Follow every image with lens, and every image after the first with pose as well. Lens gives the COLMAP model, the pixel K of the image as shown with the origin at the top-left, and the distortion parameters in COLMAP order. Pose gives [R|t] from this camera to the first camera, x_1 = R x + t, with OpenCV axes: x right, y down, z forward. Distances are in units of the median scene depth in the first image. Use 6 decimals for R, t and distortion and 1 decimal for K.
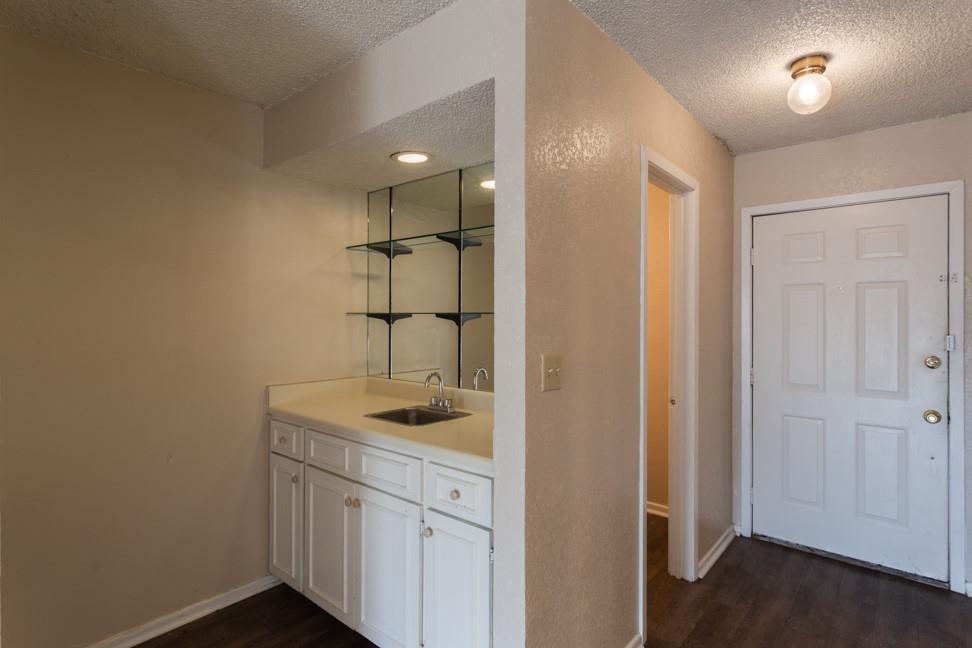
lens RADIAL K [[499.6, 0, 484.2], [0, 499.6, 317.5], [0, 0, 1]] dist [-0.000270, 0.001542]
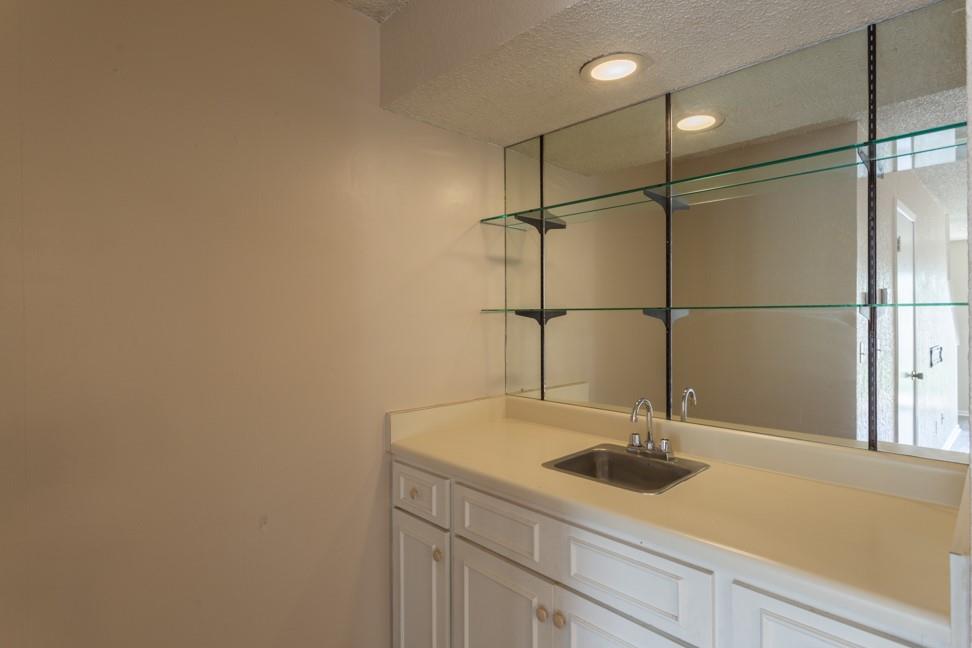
lens RADIAL K [[499.6, 0, 484.2], [0, 499.6, 317.5], [0, 0, 1]] dist [-0.000270, 0.001542]
pose [[0.995463, -0.006008, -0.094954, -0.231799], [0.006348, 0.999974, 0.003282, -0.000275], [0.094932, -0.003869, 0.995476, 0.310903]]
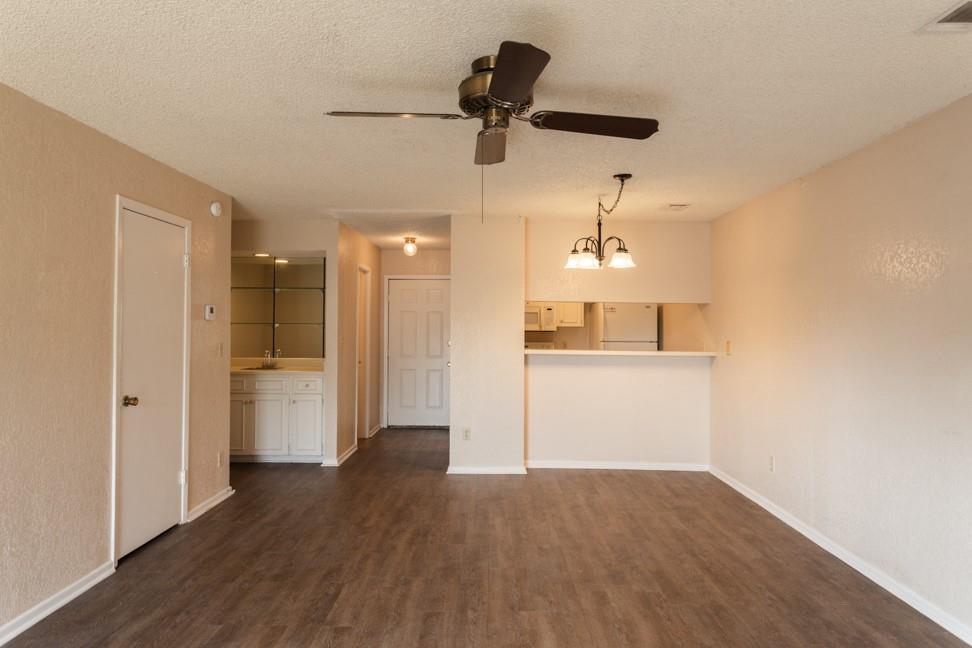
lens RADIAL K [[603.5, 0, 483.7], [0, 603.5, 316.9], [0, 0, 1]] dist [-0.002516, 0.001420]
pose [[0.770071, 0.013938, 0.637806, -1.020118], [-0.004178, 0.999850, -0.016806, 0.003147], [-0.637945, 0.010278, 0.770014, -1.600542]]
